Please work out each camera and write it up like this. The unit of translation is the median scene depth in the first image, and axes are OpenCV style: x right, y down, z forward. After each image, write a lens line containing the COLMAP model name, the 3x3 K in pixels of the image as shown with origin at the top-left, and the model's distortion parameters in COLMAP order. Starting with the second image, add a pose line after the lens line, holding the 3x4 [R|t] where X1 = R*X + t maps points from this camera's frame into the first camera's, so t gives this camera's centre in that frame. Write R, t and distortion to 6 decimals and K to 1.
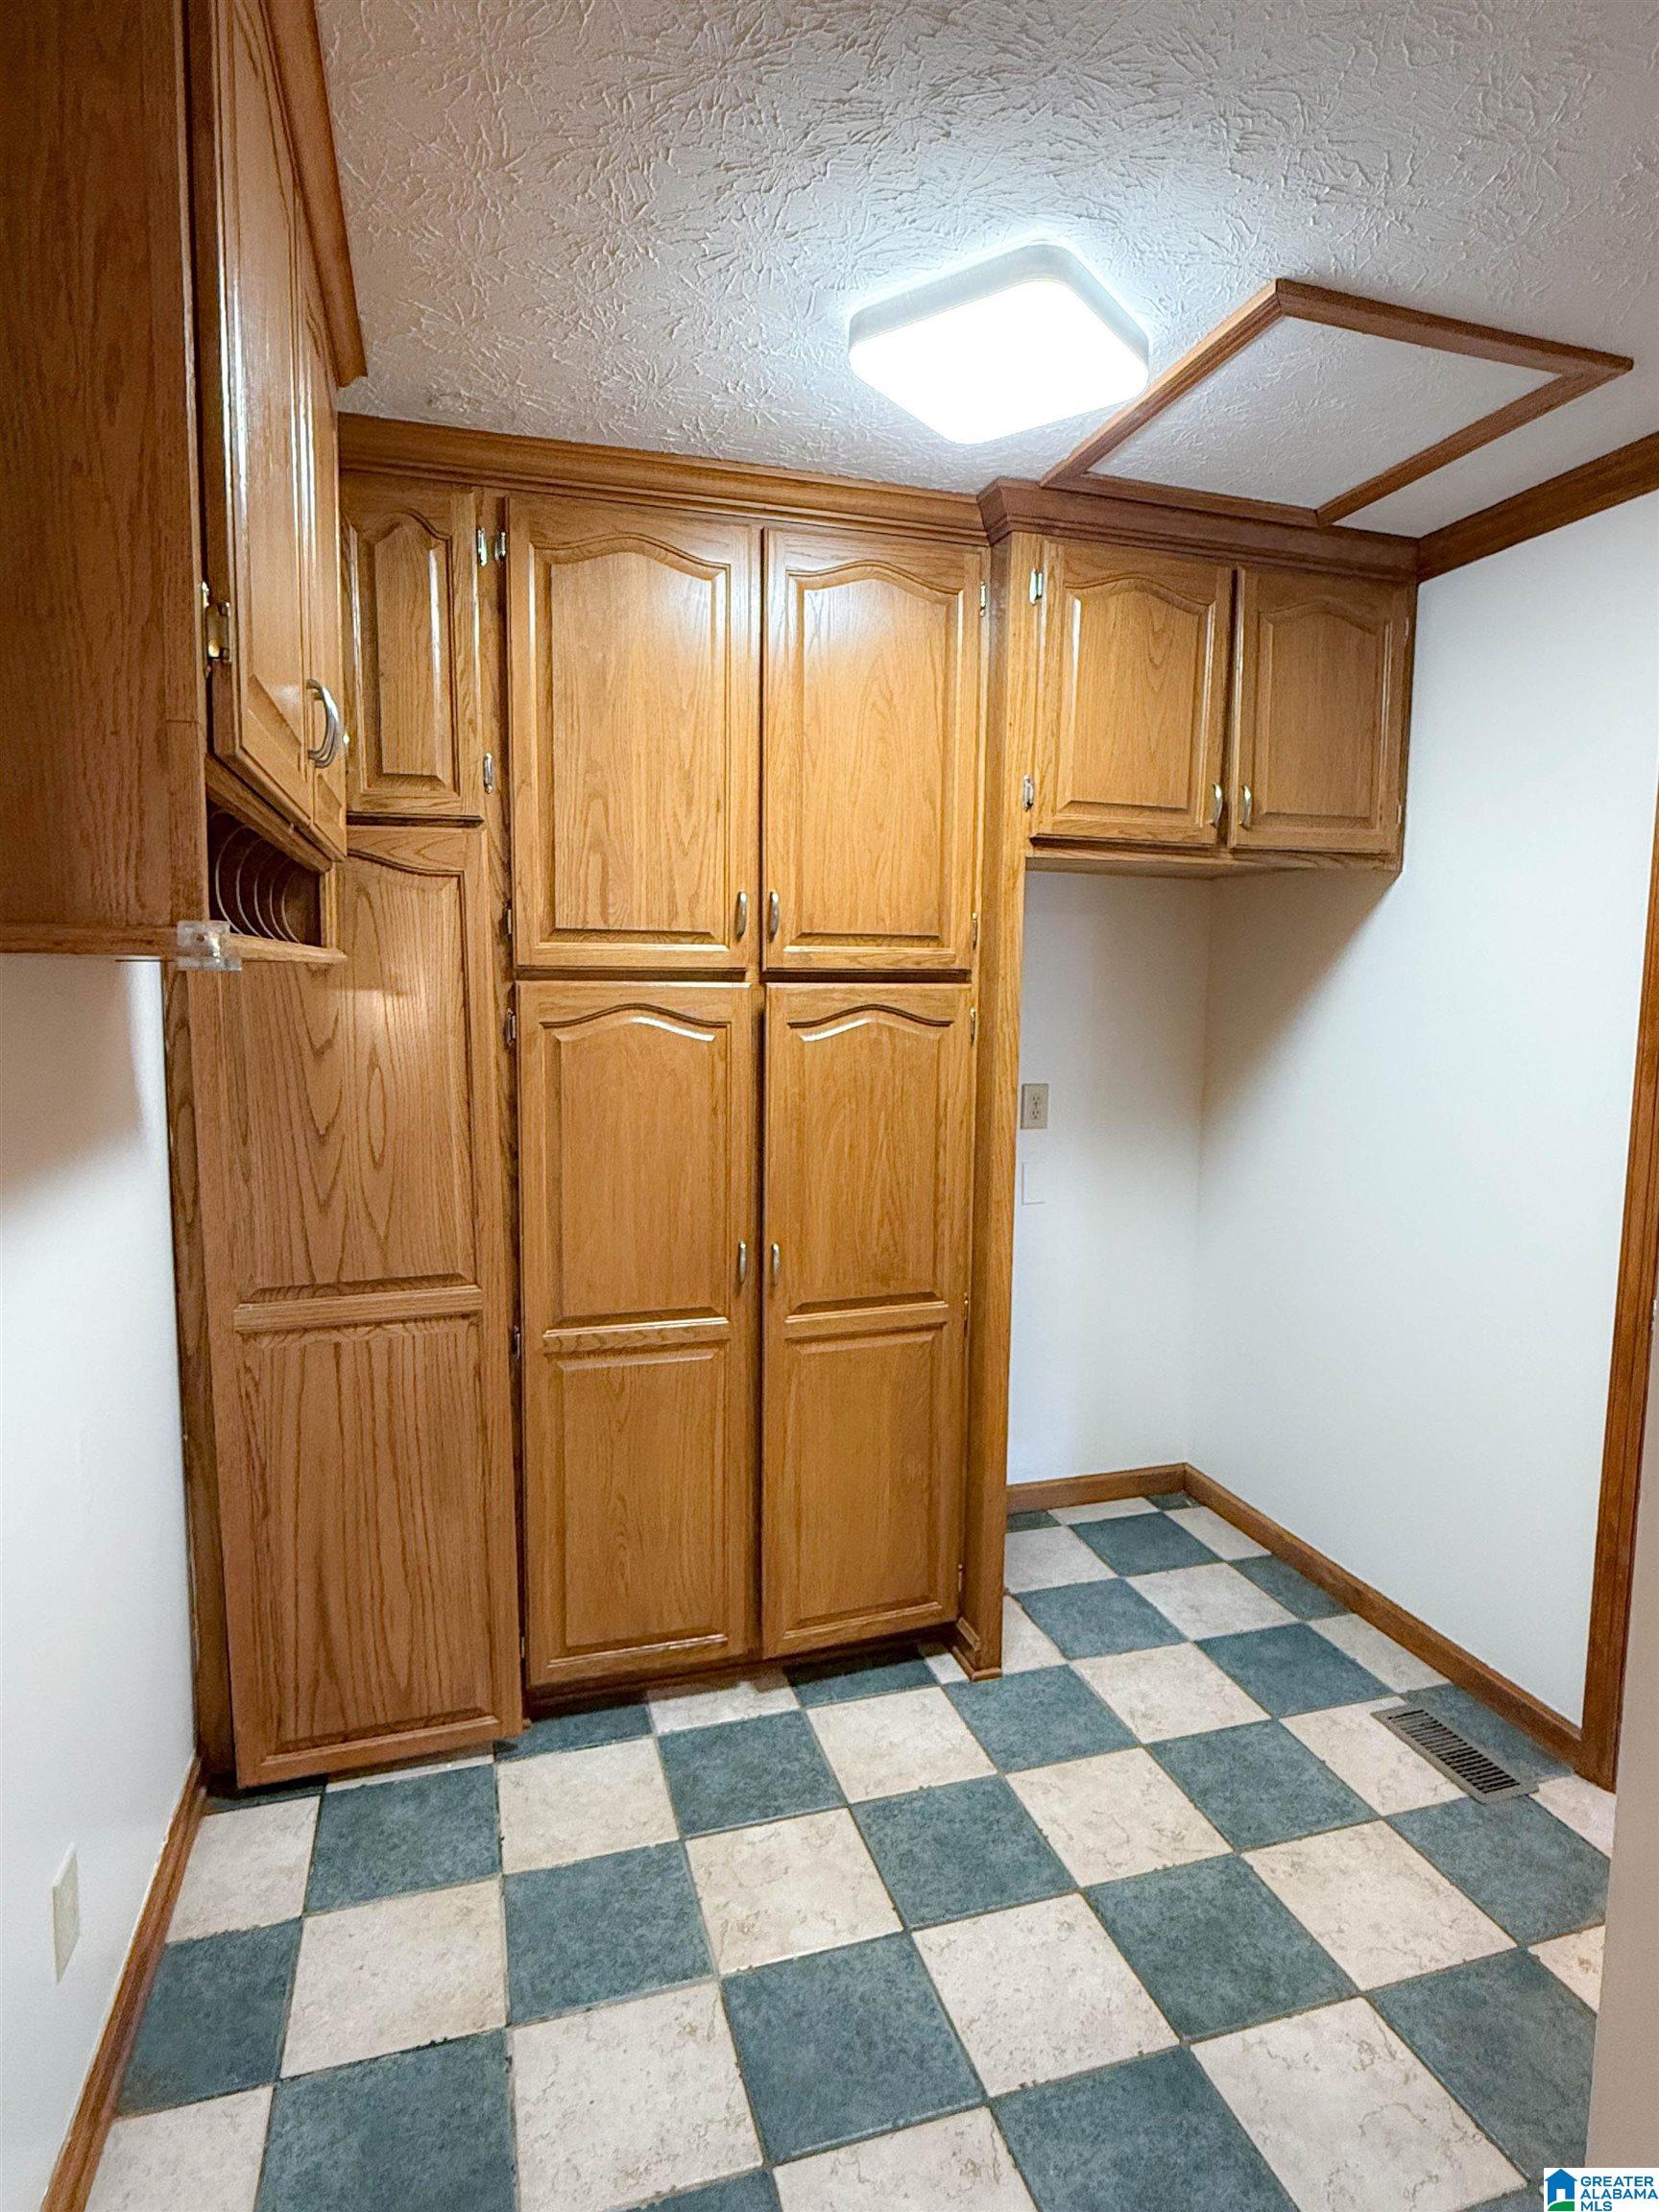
lens RADIAL K [[1204.0, 0, 819.4], [0, 1204.0, 1096.9], [0, 0, 1]] dist [-0.001631, 0.000611]
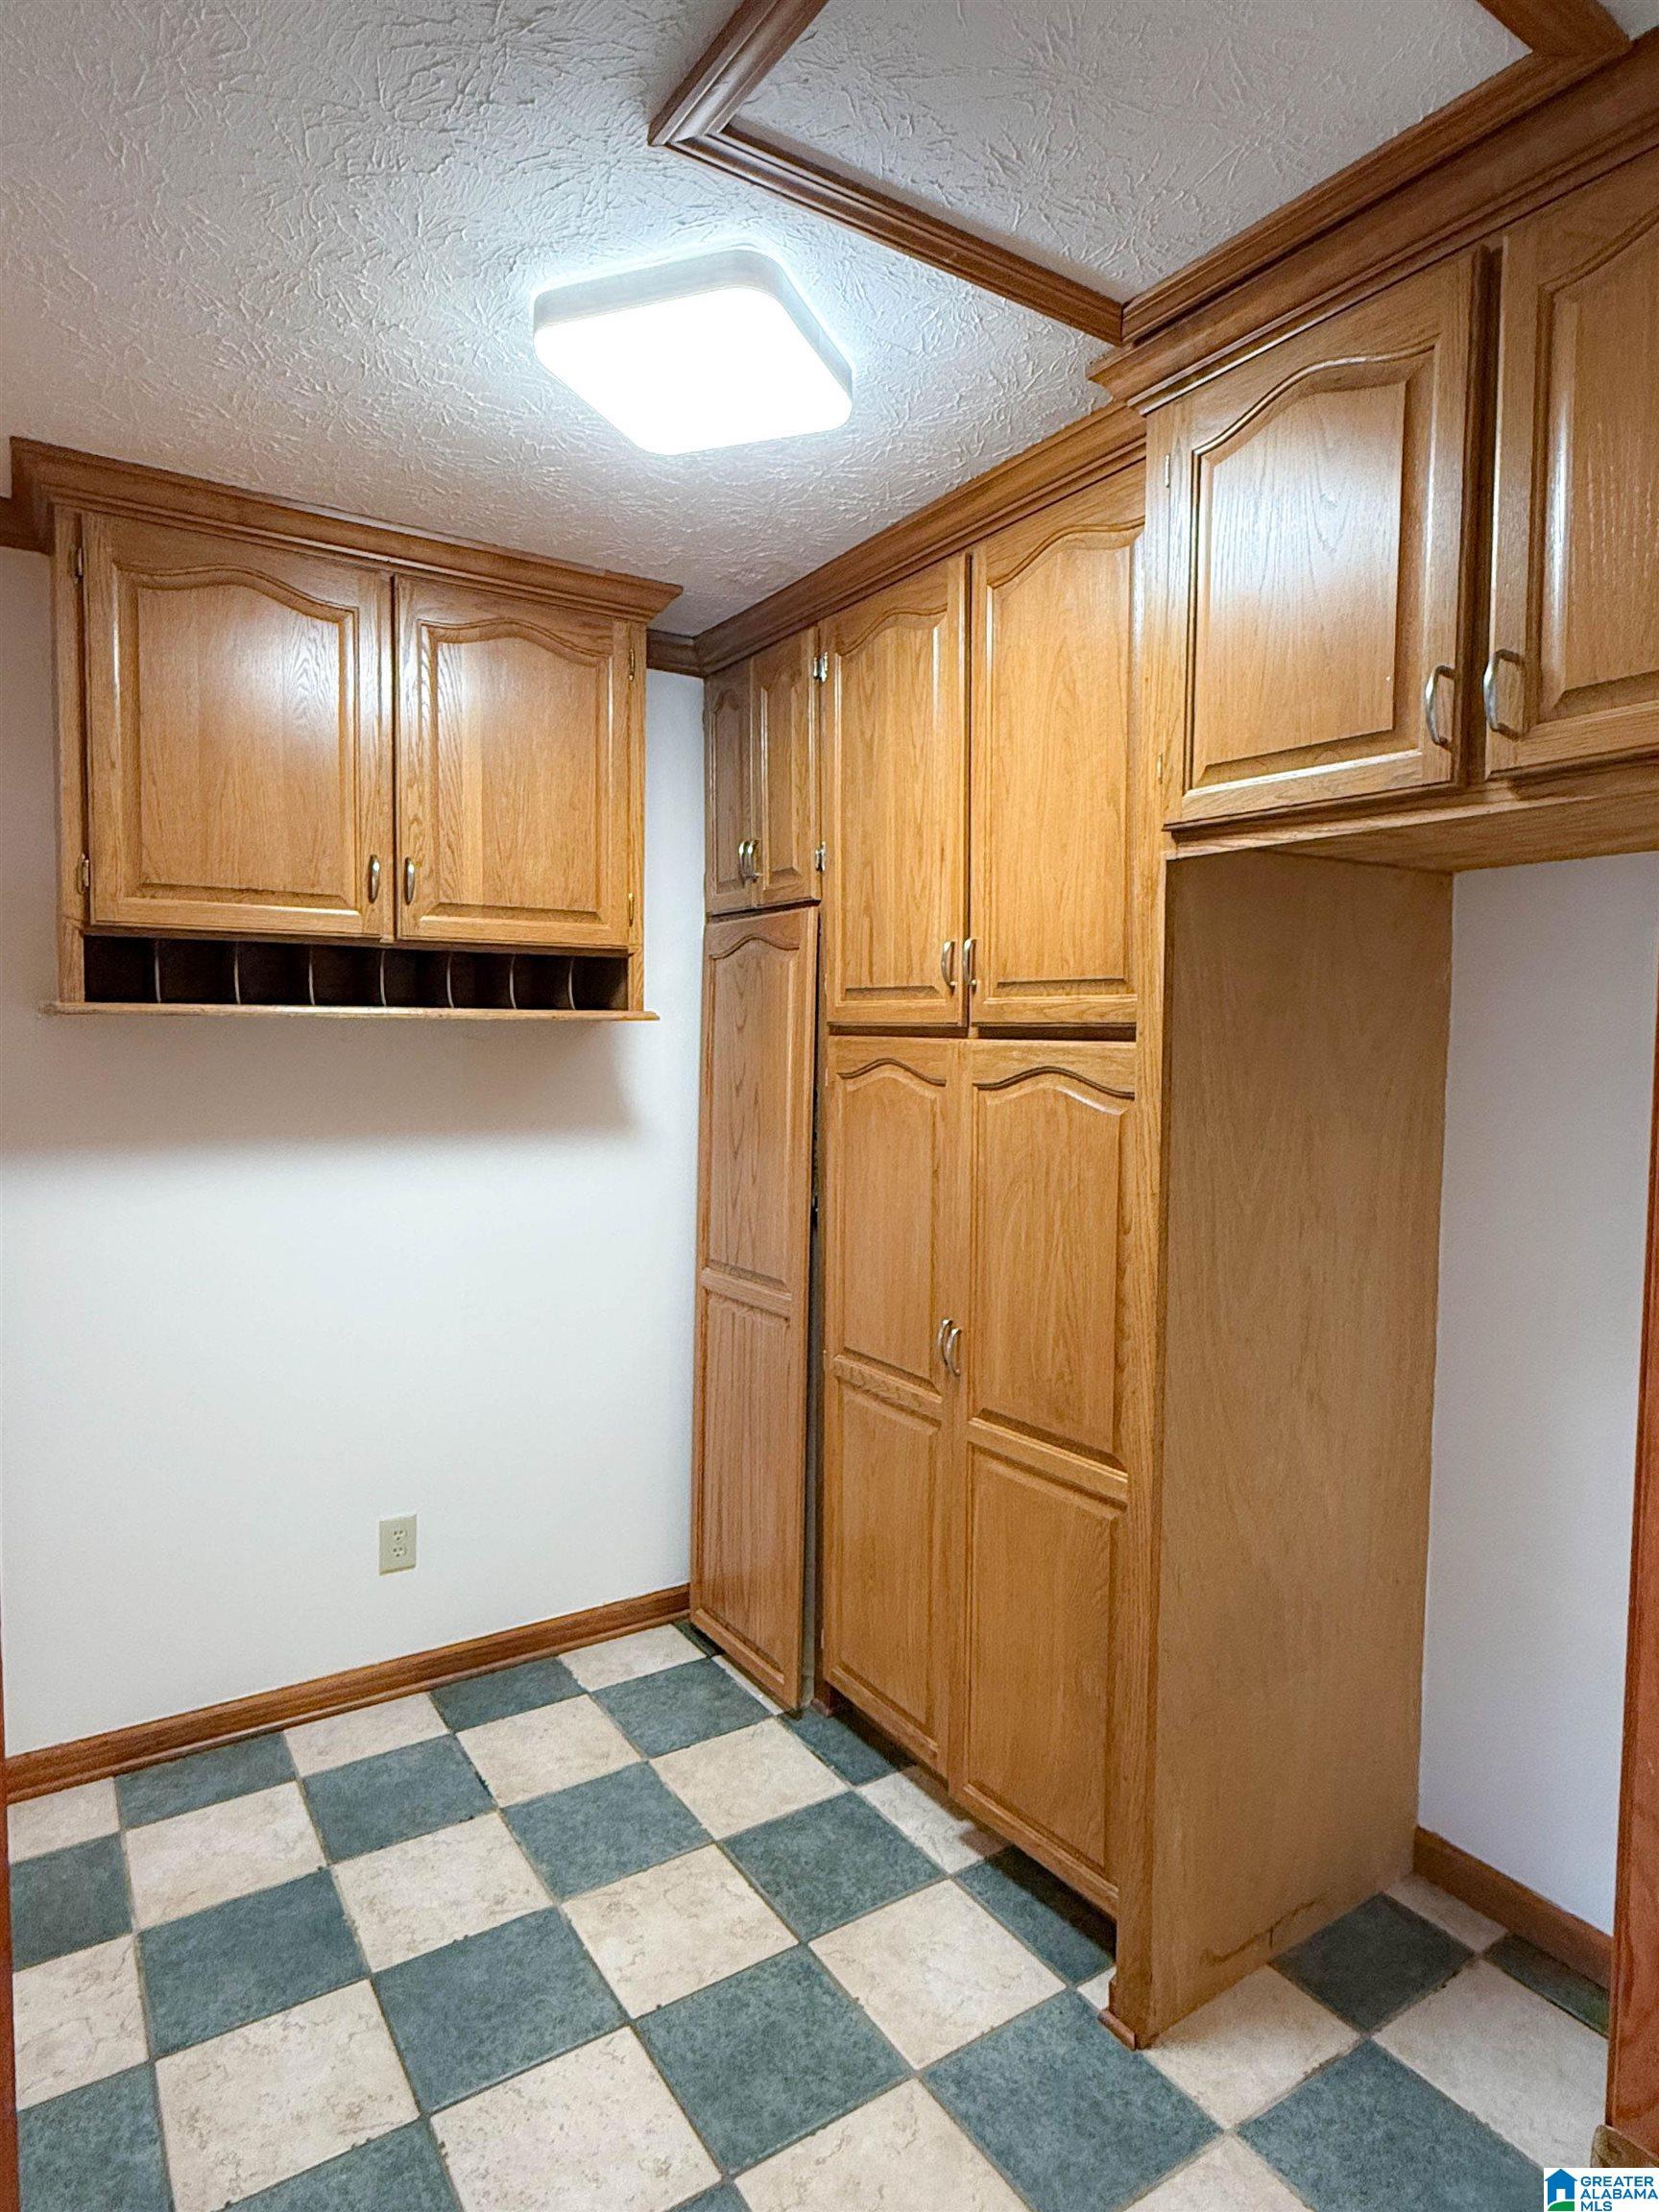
lens RADIAL K [[1213.8, 0, 824.8], [0, 1213.8, 1097.4], [0, 0, 1]] dist [-0.000995, 0.000427]
pose [[0.296467, 0.047390, -0.953867, 0.810186], [-0.107164, 0.994111, 0.016082, -0.054876], [0.949012, 0.097452, 0.299799, 0.635567]]
